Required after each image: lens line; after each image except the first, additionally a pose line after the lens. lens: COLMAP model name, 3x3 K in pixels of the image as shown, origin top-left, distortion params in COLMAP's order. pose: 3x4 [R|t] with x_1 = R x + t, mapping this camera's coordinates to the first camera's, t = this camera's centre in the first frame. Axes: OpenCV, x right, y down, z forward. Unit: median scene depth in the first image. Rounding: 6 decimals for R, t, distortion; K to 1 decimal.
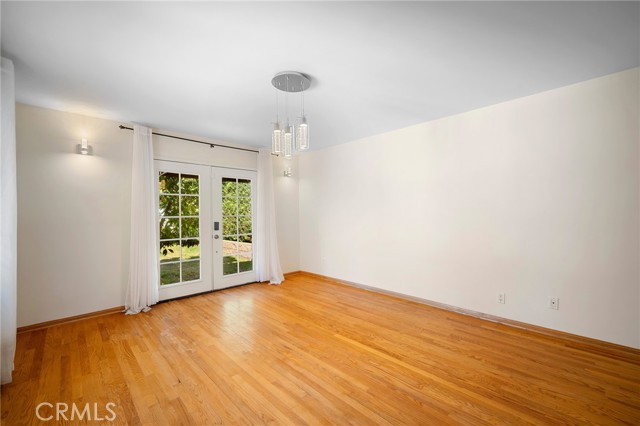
lens RADIAL K [[269.3, 0, 320.0], [0, 269.3, 213.0], [0, 0, 1]] dist [-0.018257, -0.000091]
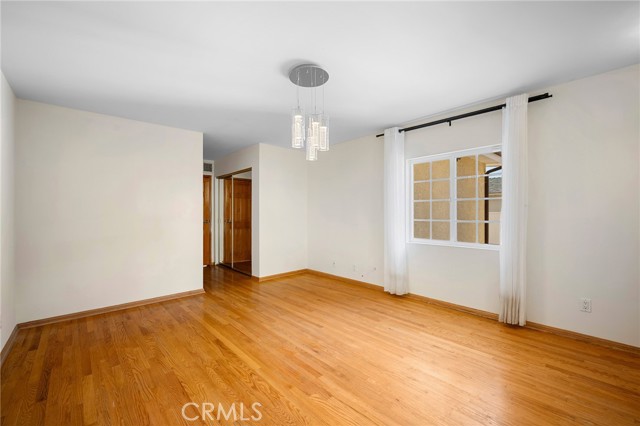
lens RADIAL K [[269.3, 0, 320.0], [0, 269.3, 213.0], [0, 0, 1]] dist [-0.018257, -0.000091]
pose [[-0.999365, 0.017658, 0.030959, -0.143615], [0.017402, 0.999812, -0.008498, 0.016827], [-0.031104, -0.007954, -0.999485, 1.655030]]
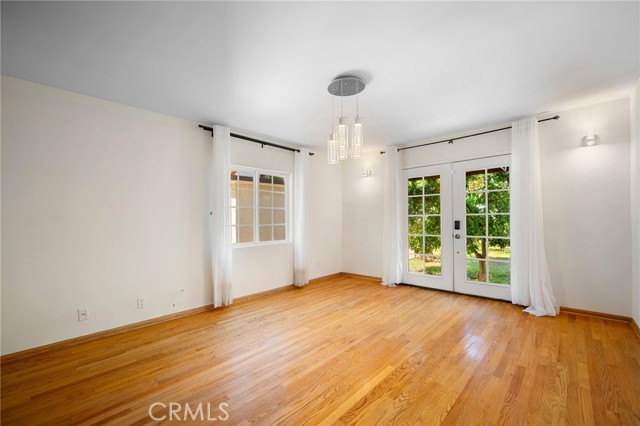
lens RADIAL K [[265.5, 0, 323.6], [0, 265.5, 218.9], [0, 0, 1]] dist [-0.000936, -0.000046]
pose [[0.051713, 0.018877, -0.998484, 0.770731], [0.020897, 0.999582, 0.019980, -0.002621], [0.998443, -0.021898, 0.051297, 0.719160]]
